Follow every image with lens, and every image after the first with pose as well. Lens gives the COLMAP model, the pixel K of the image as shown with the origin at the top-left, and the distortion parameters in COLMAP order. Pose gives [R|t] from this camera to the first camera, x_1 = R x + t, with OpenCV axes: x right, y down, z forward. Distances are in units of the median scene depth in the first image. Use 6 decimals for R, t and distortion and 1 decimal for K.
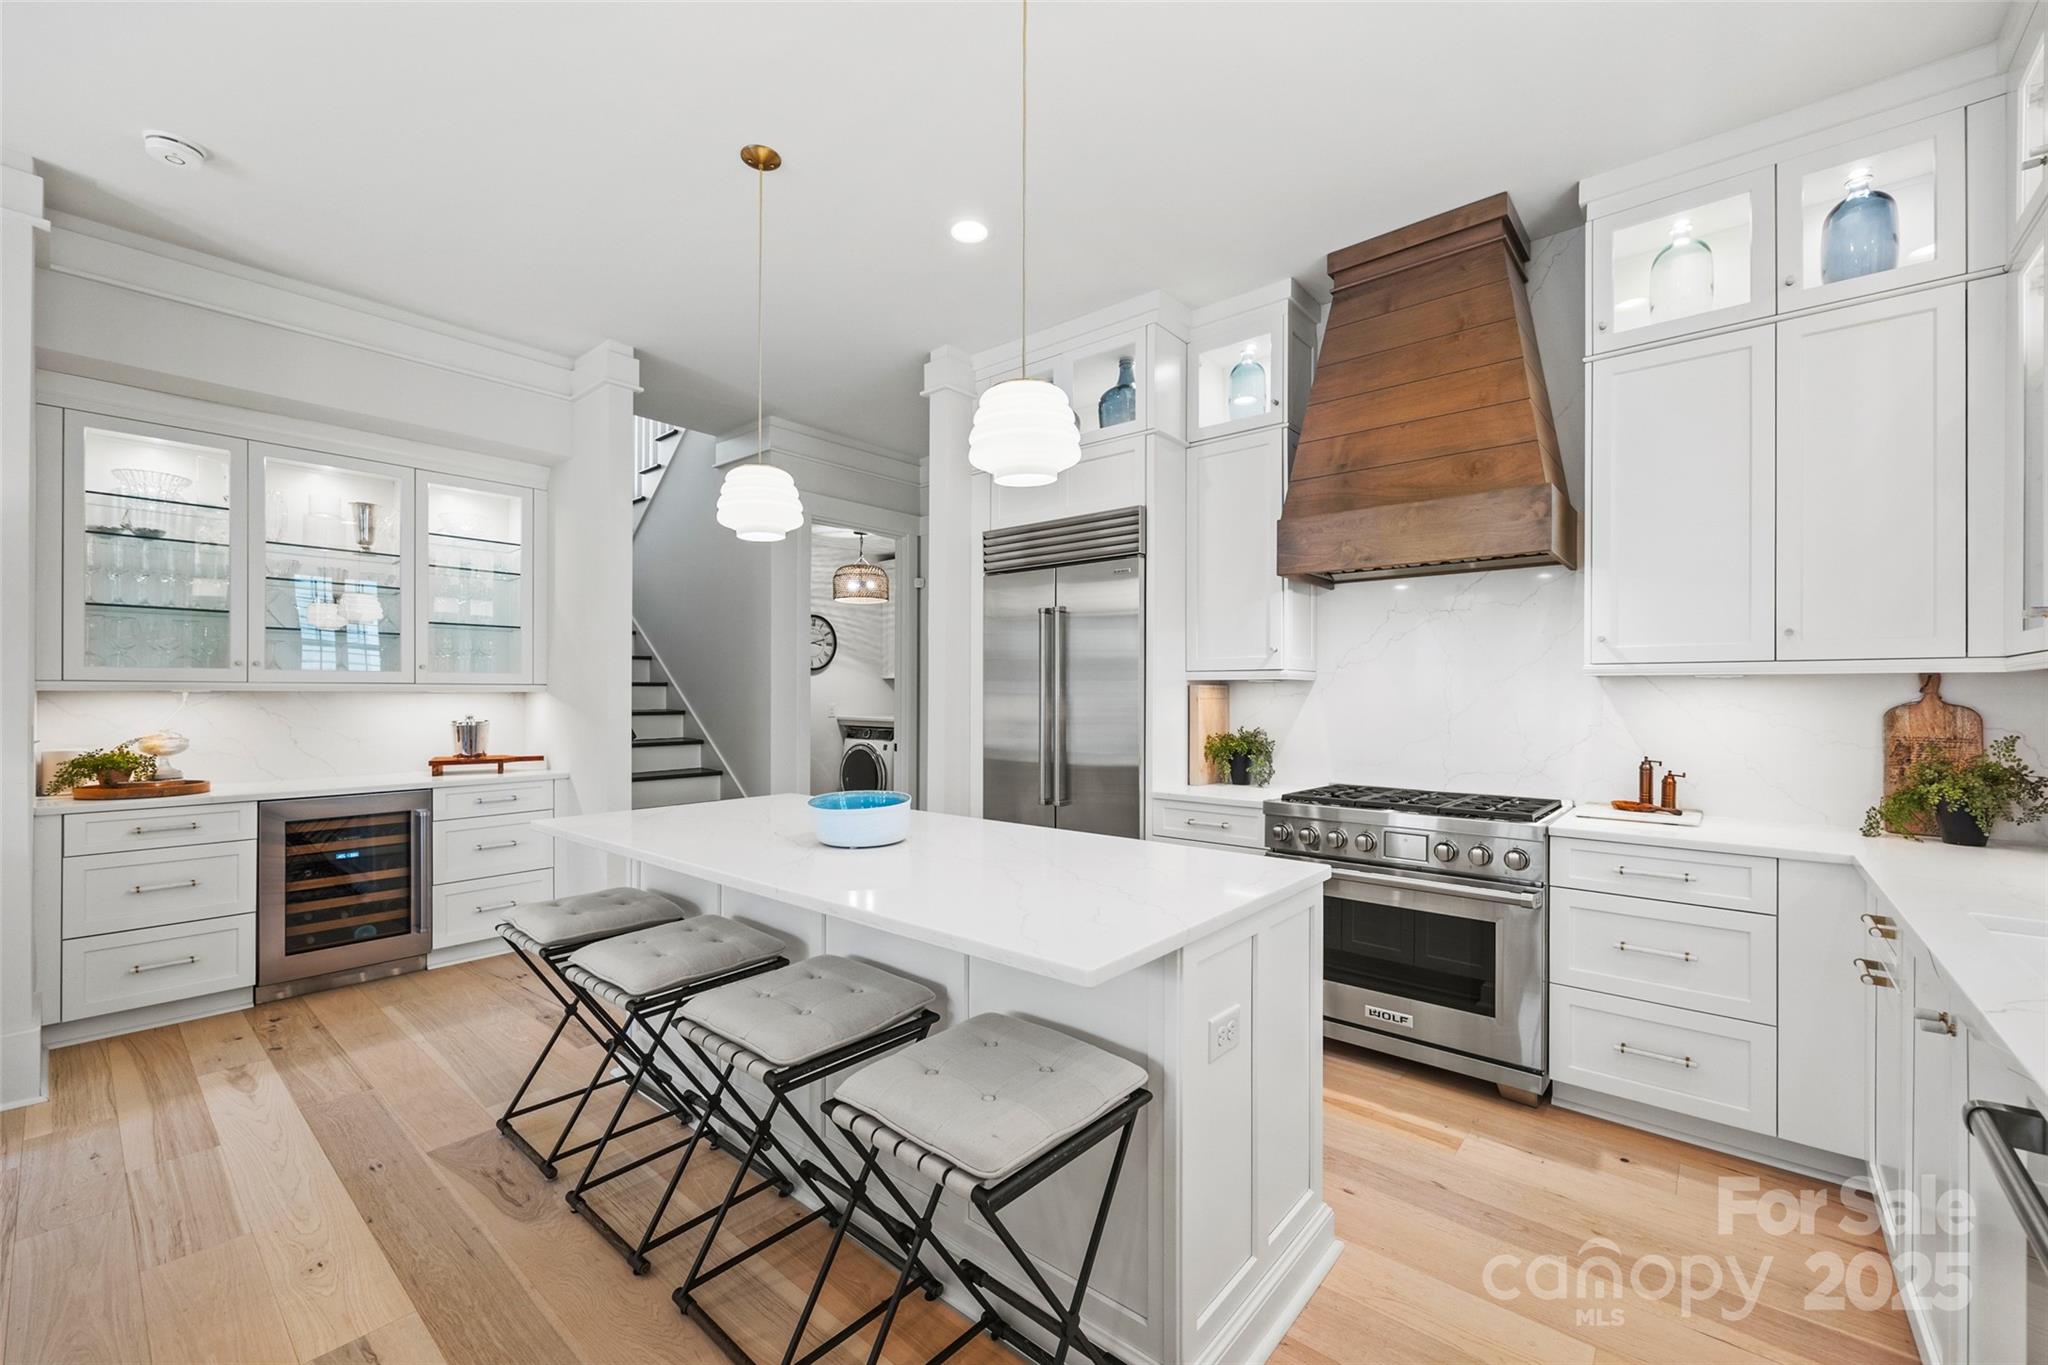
lens RADIAL K [[825.3, 0, 1015.5], [0, 825.3, 691.5], [0, 0, 1]] dist [-0.000426, -0.000772]
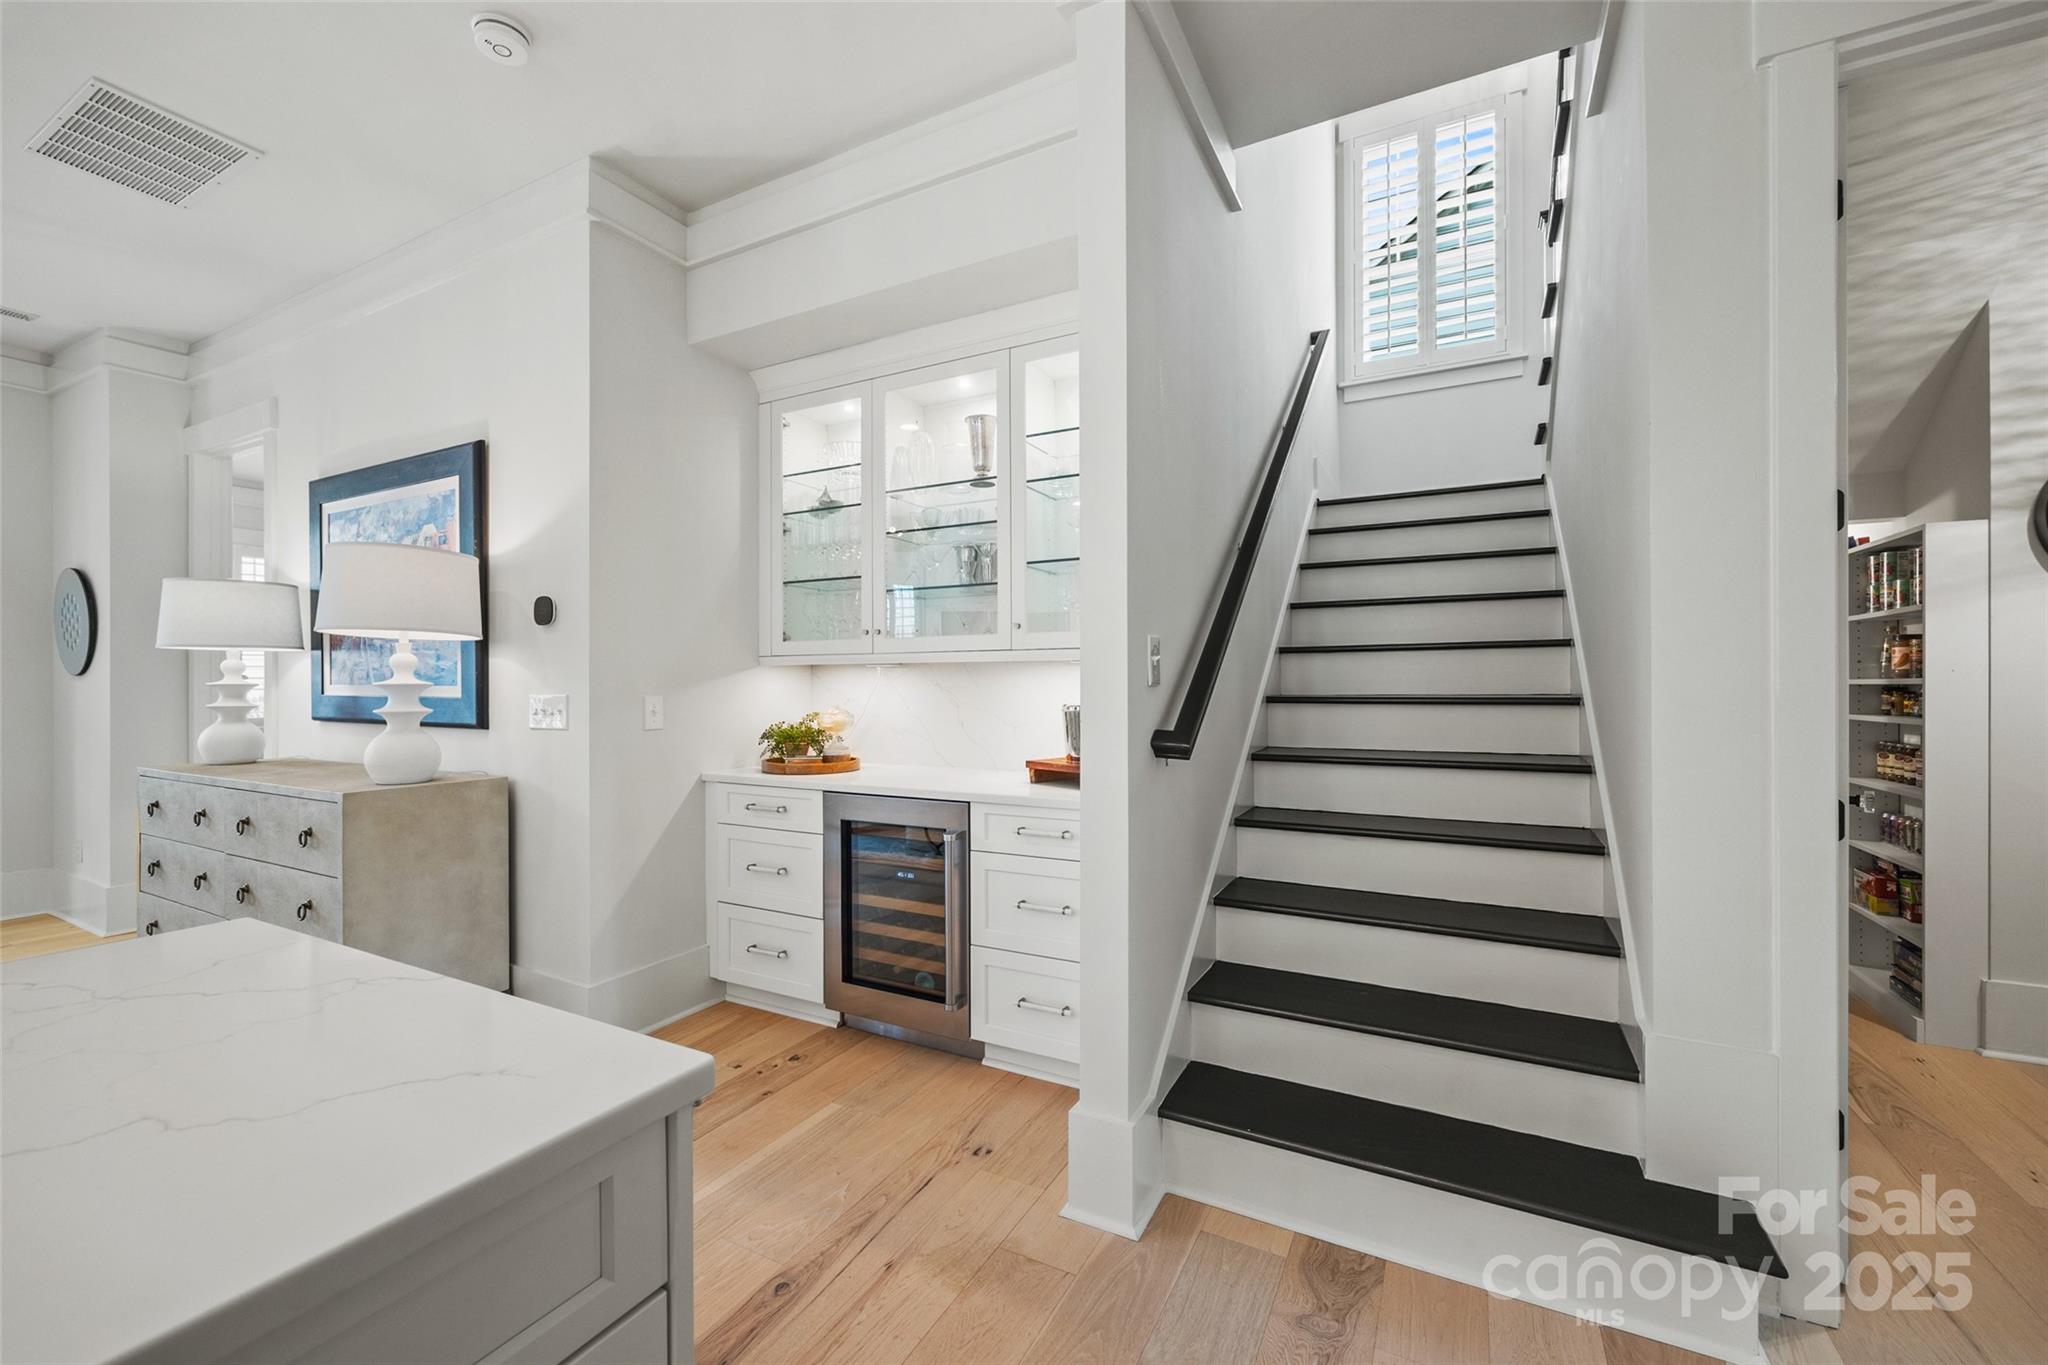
lens RADIAL K [[825.3, 0, 1016.8], [0, 825.3, 682.1], [0, 0, 1]] dist [-0.000426, -0.000772]
pose [[0.215905, -0.001065, -0.976414, -0.017227], [0.008020, 0.999968, 0.000683, 0.009615], [0.976381, -0.007979, 0.215907, 0.469907]]
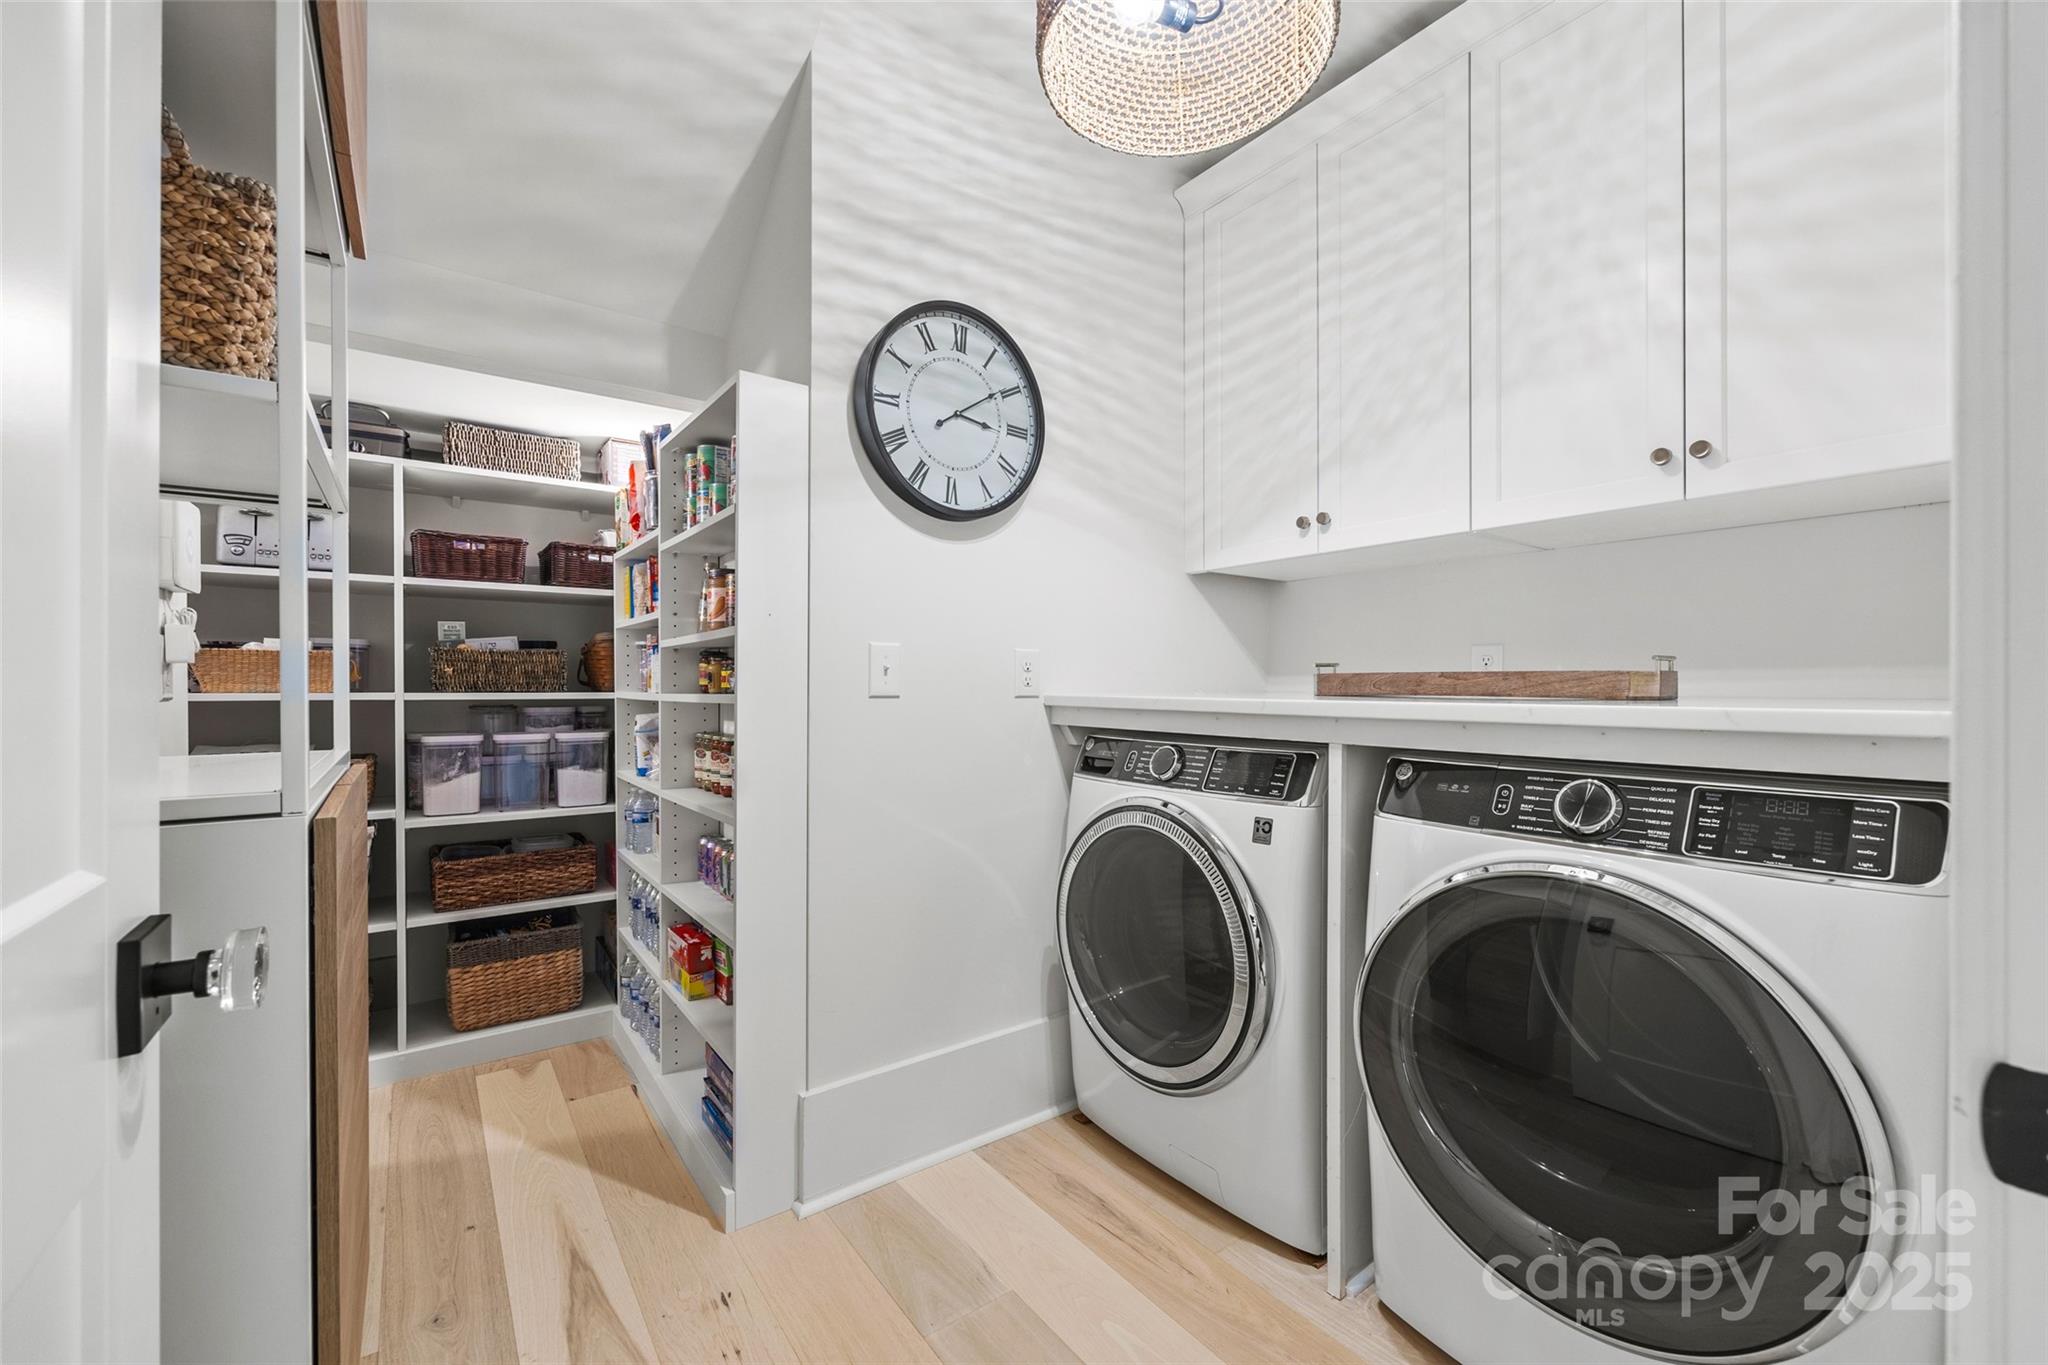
lens RADIAL K [[825.3, 0, 1028.9], [0, 825.3, 682.4], [0, 0, 1]] dist [-0.000426, -0.000772]
pose [[0.977057, 0.001492, -0.212971, -0.167179], [-0.000955, 0.999996, 0.002624, 0.026171], [0.212974, -0.002361, 0.977055, 0.748993]]
